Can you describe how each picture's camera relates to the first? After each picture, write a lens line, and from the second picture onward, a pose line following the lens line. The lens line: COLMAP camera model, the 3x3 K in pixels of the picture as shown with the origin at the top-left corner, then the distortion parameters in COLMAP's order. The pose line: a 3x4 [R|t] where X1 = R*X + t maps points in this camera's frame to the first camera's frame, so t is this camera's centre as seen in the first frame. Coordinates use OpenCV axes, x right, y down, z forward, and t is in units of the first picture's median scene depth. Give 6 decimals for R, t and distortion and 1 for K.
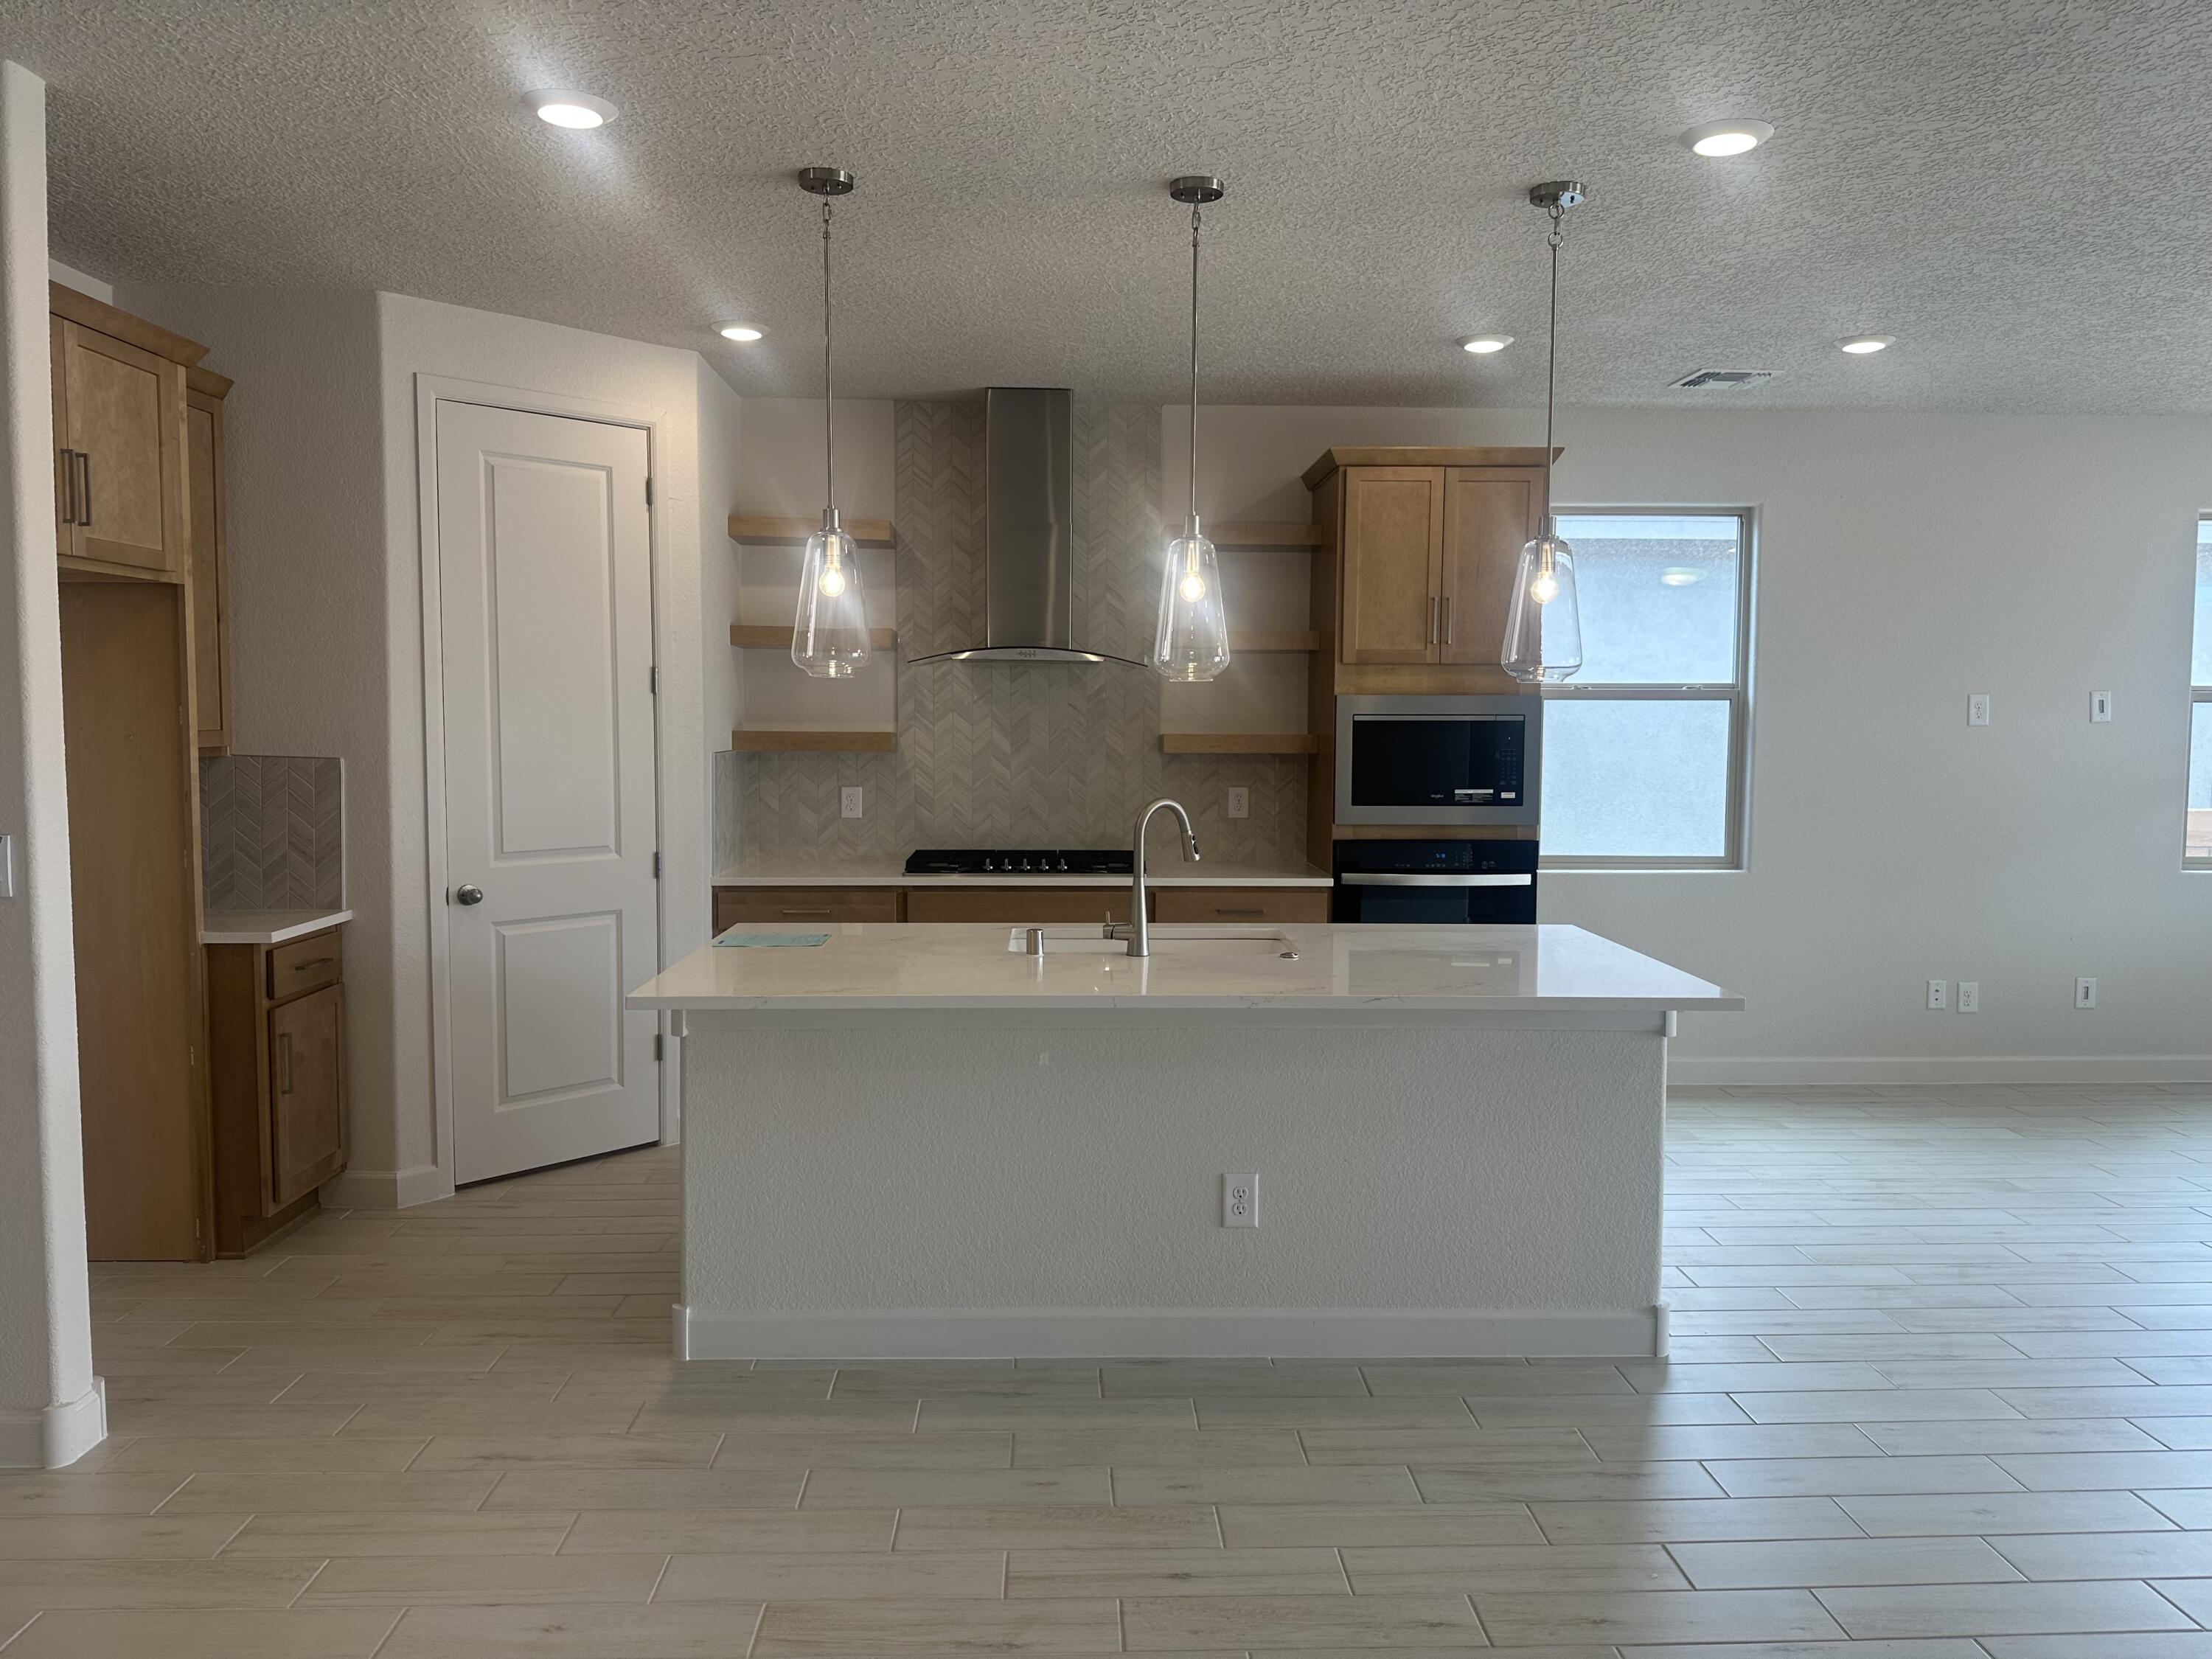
lens RADIAL K [[1548.6, 0, 1091.4], [0, 1548.6, 810.0], [0, 0, 1]] dist [0.015264, -0.029416]
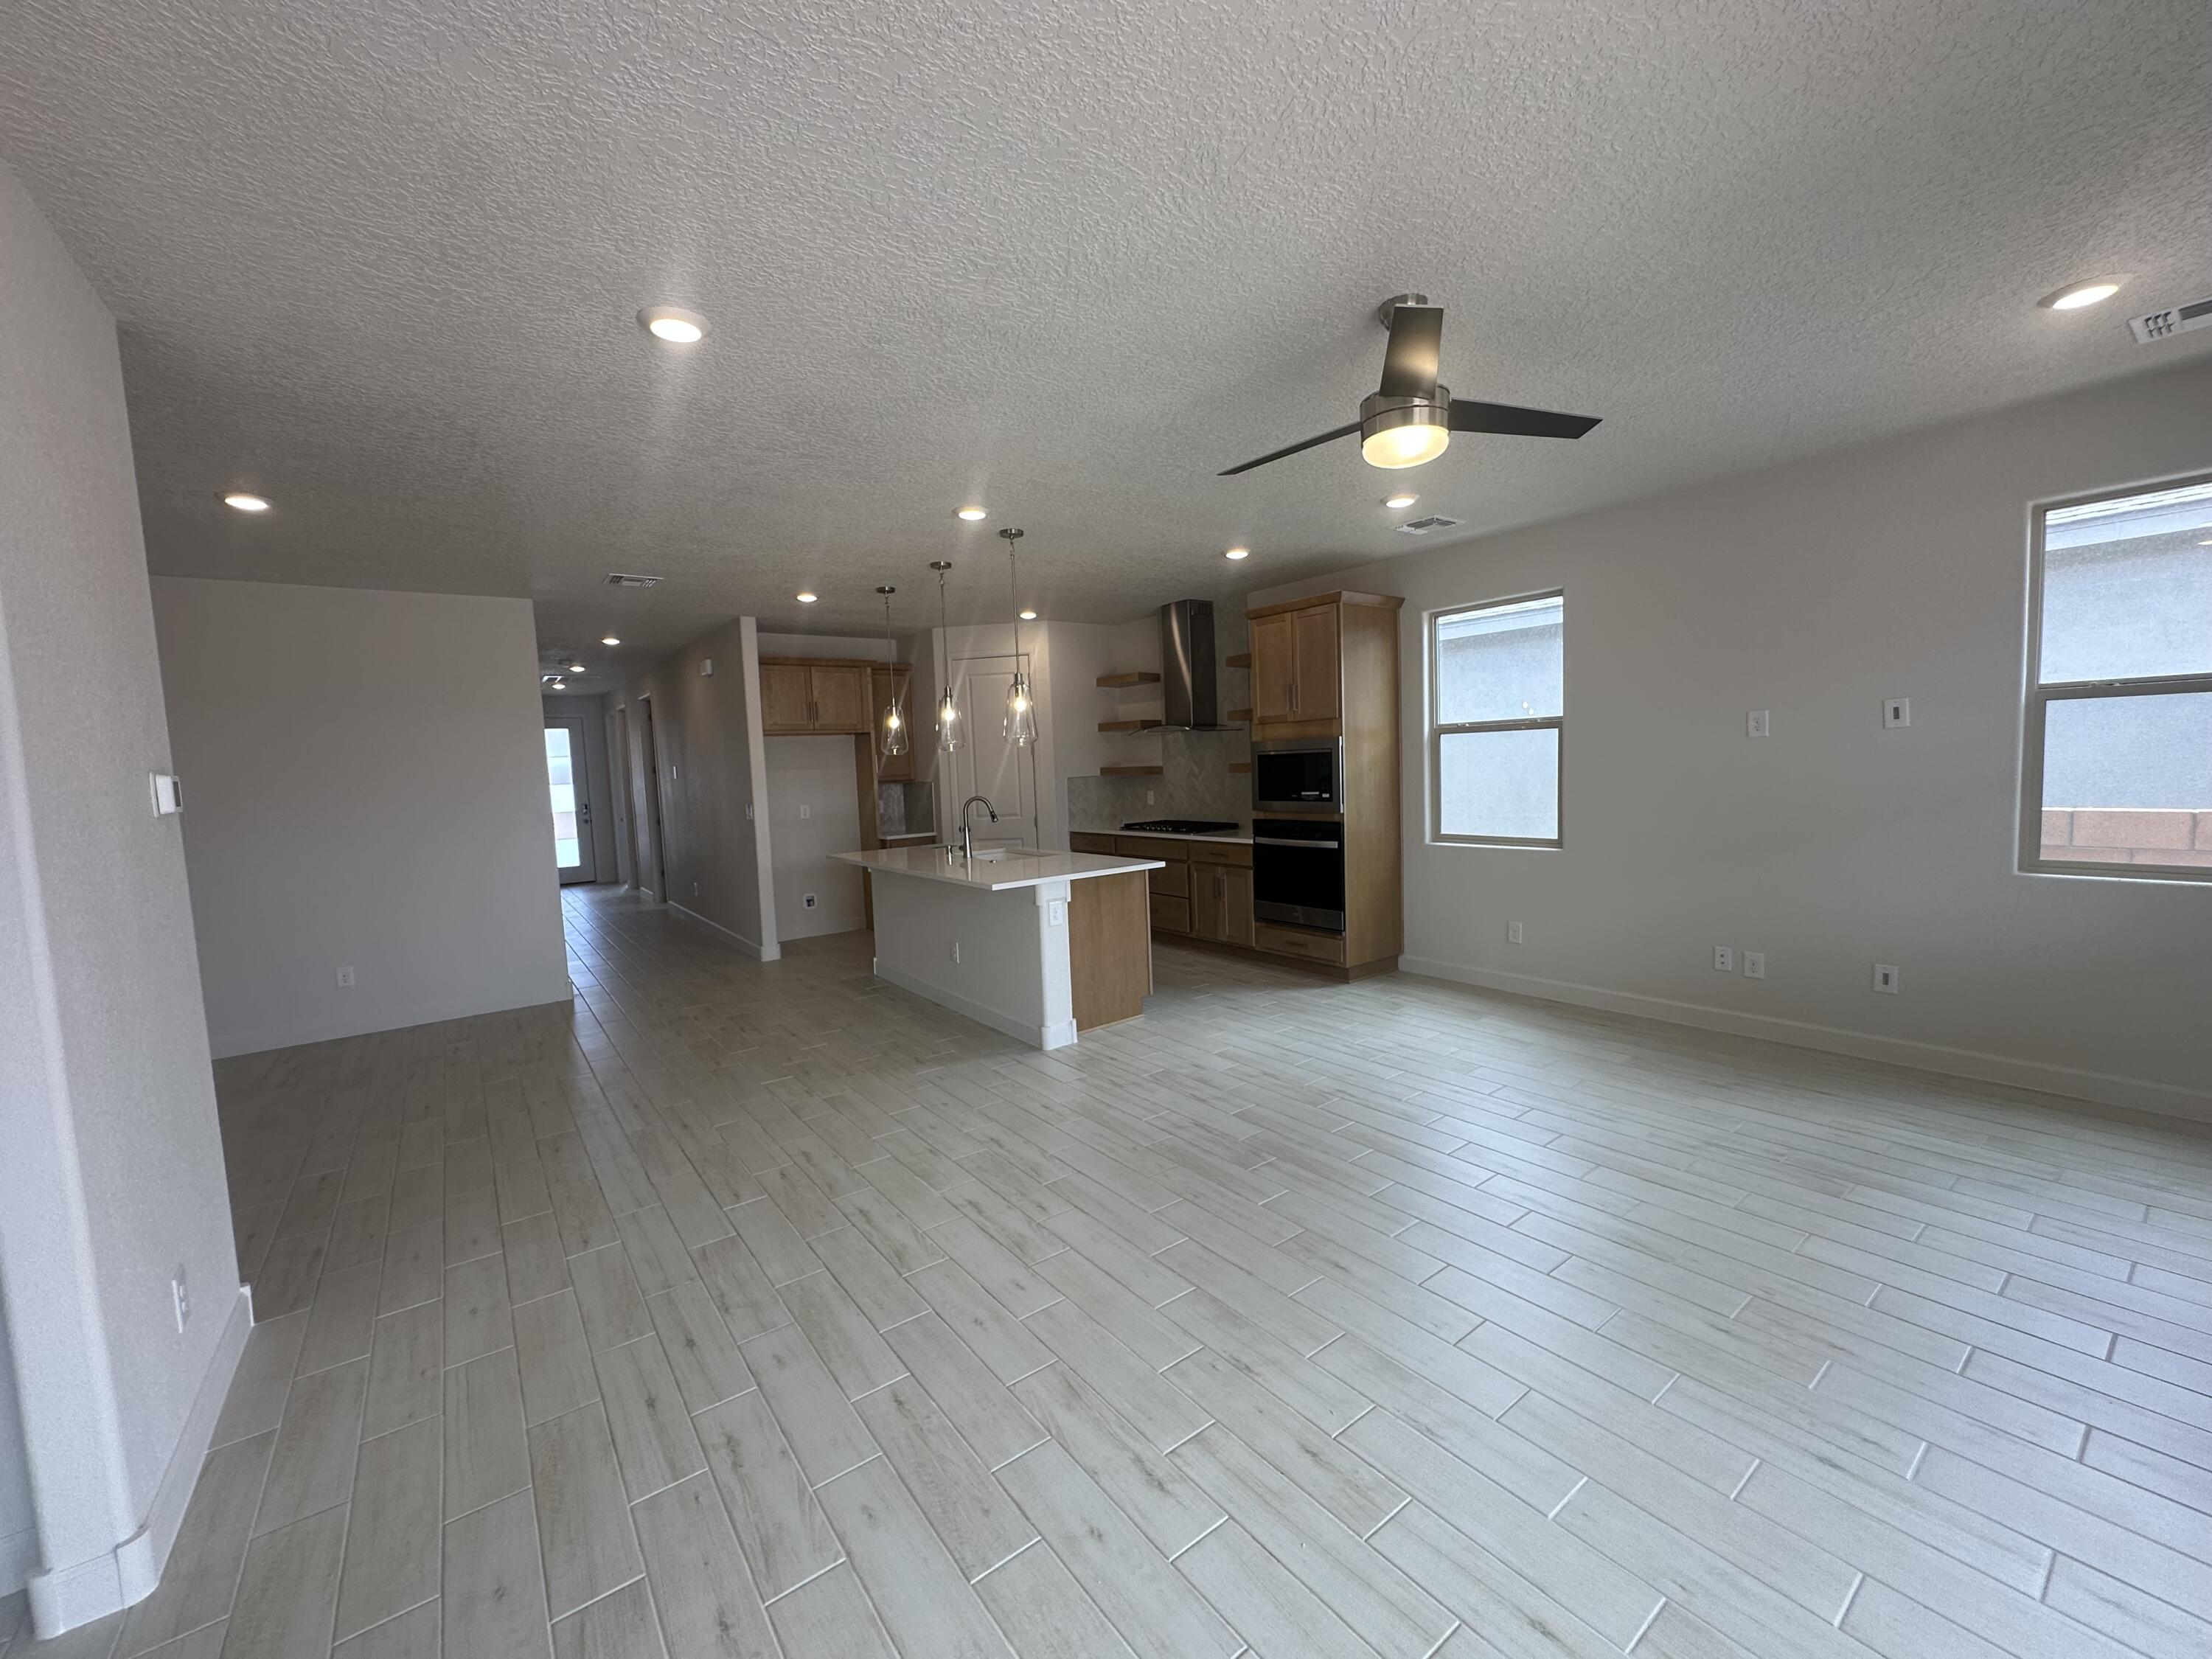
lens RADIAL K [[892.3, 0, 1100.6], [0, 892.3, 836.9], [0, 0, 1]] dist [-0.000806, 0.000261]
pose [[0.574225, 0.041514, -0.817644, 0.866072], [-0.004304, 0.998853, 0.047692, -0.009042], [0.818686, -0.023867, 0.573745, 0.203156]]
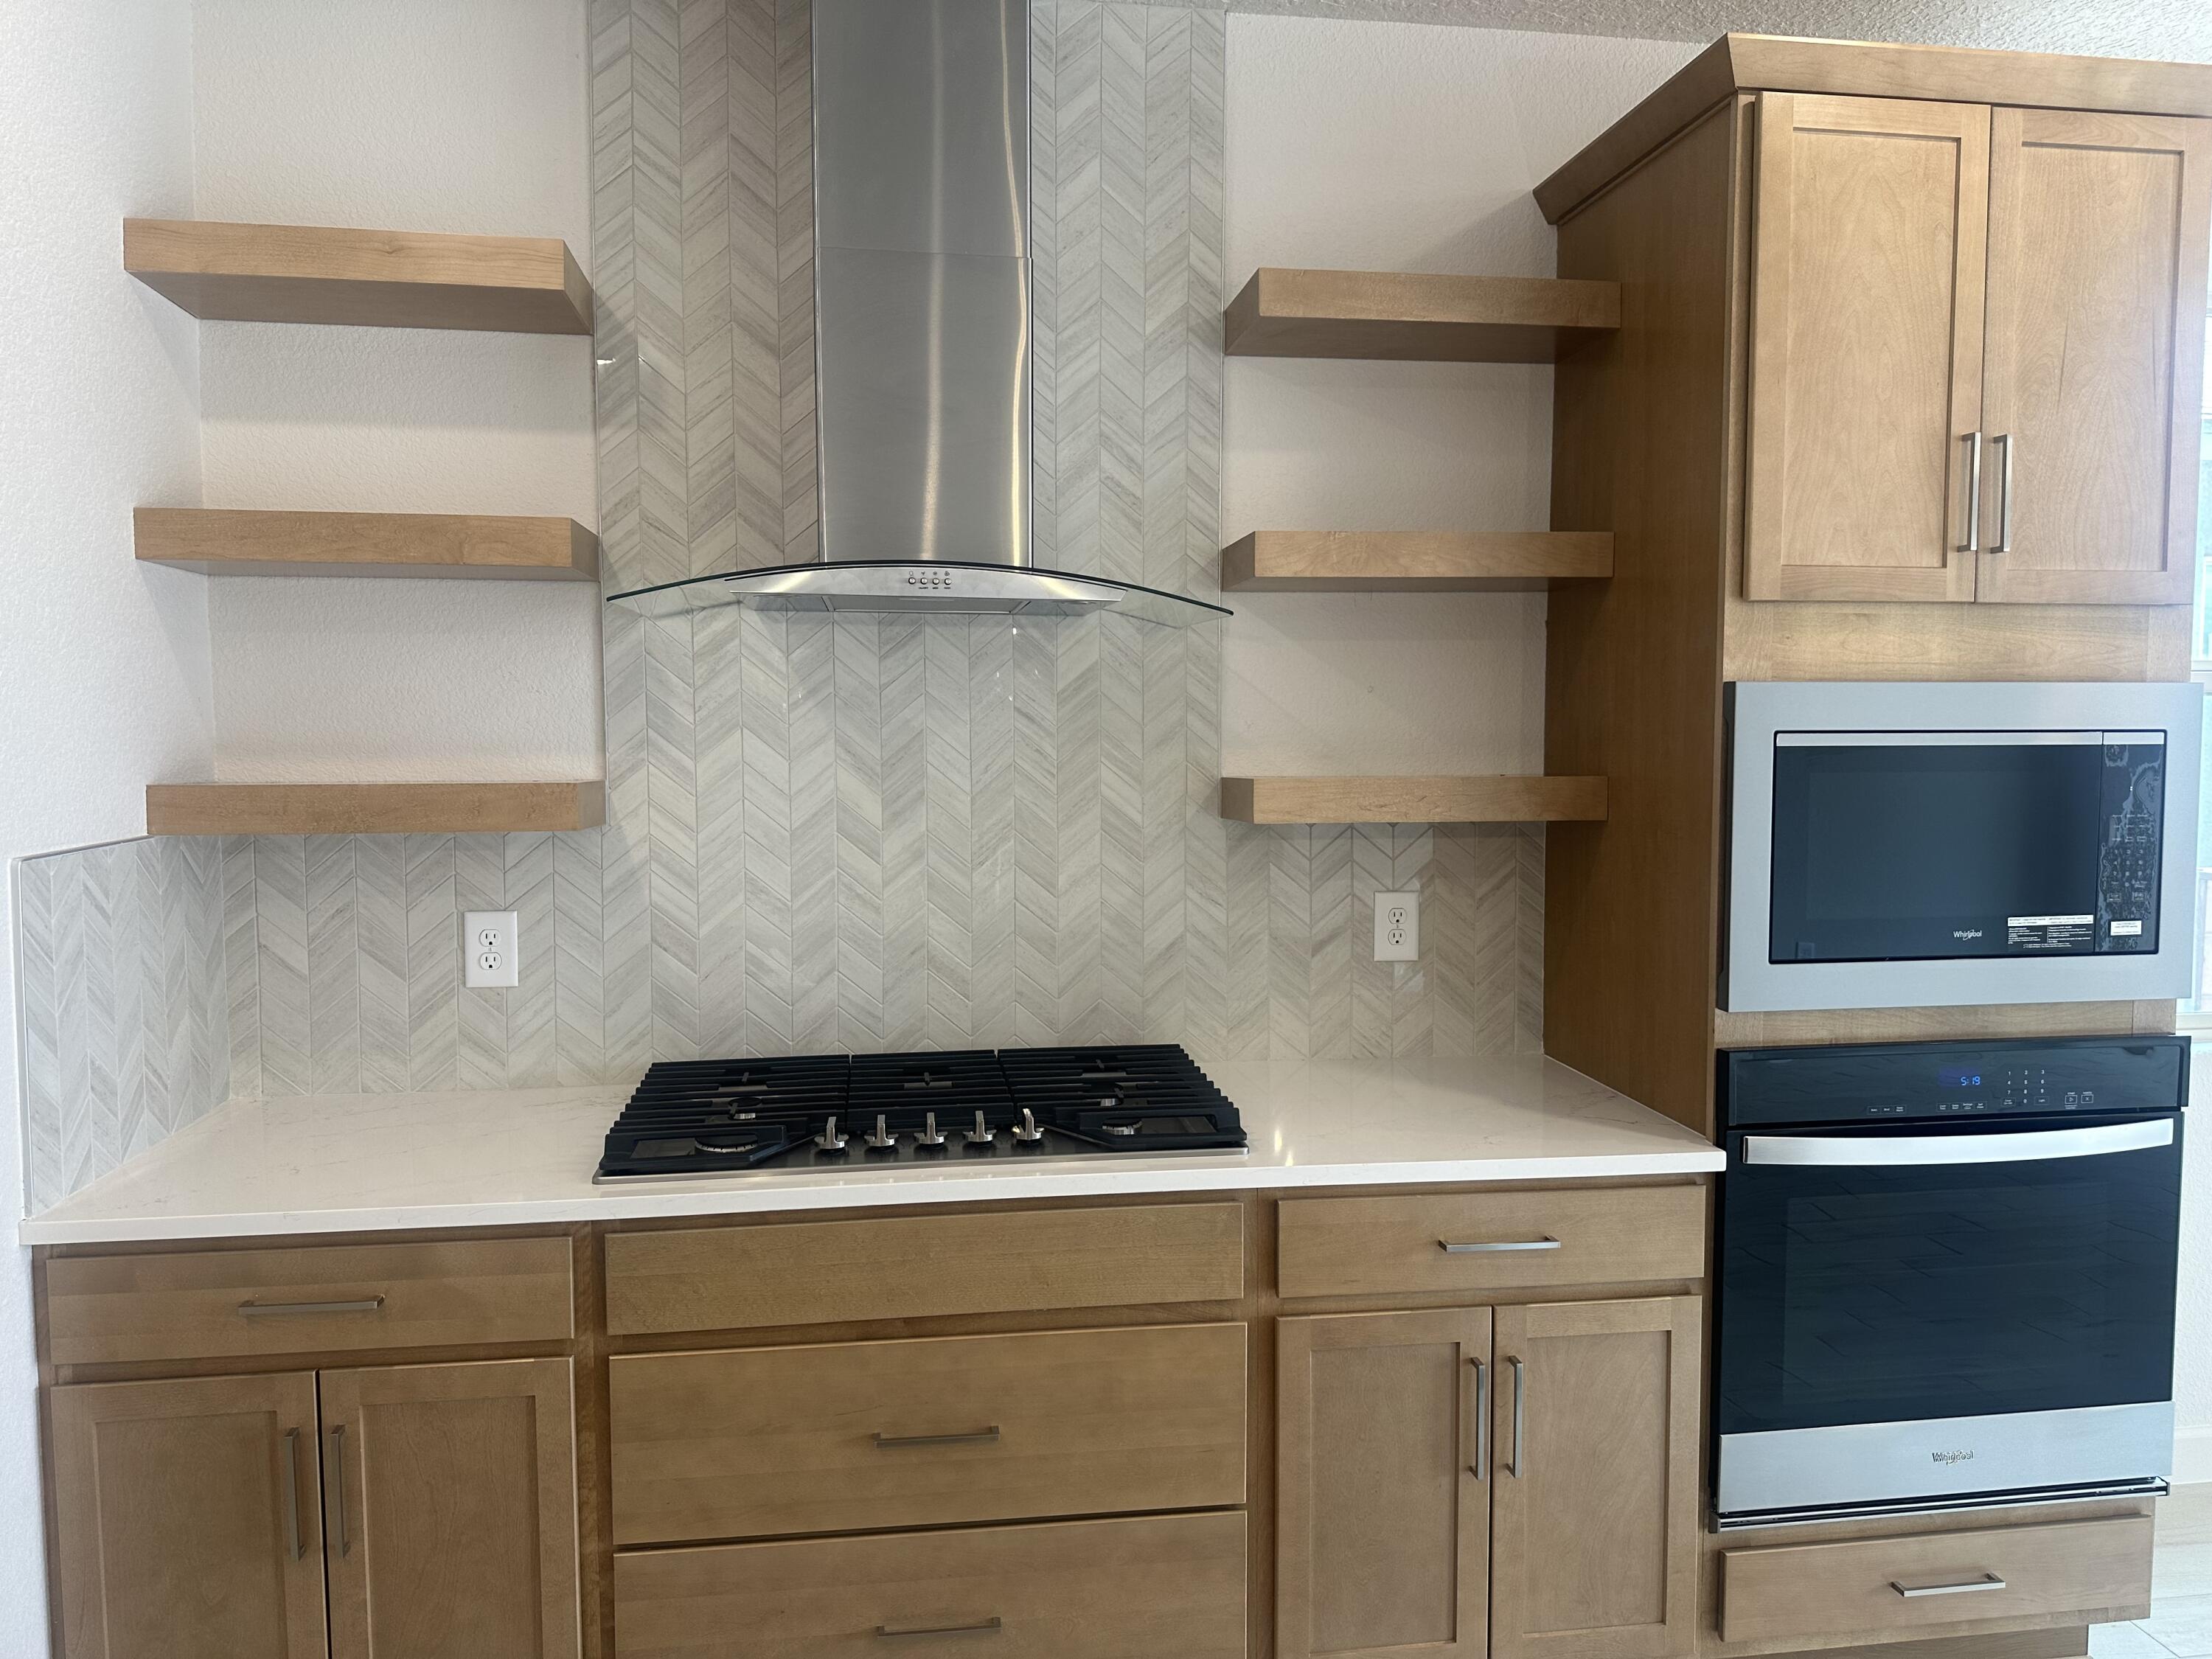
lens RADIAL K [[1548.6, 0, 1108.0], [0, 1548.6, 817.6], [0, 0, 1]] dist [0.015264, -0.029416]
pose [[0.993446, -0.013345, 0.113517, -0.038981], [0.012857, 0.999905, 0.005031, -0.040484], [-0.113573, -0.003538, 0.993523, 0.576596]]
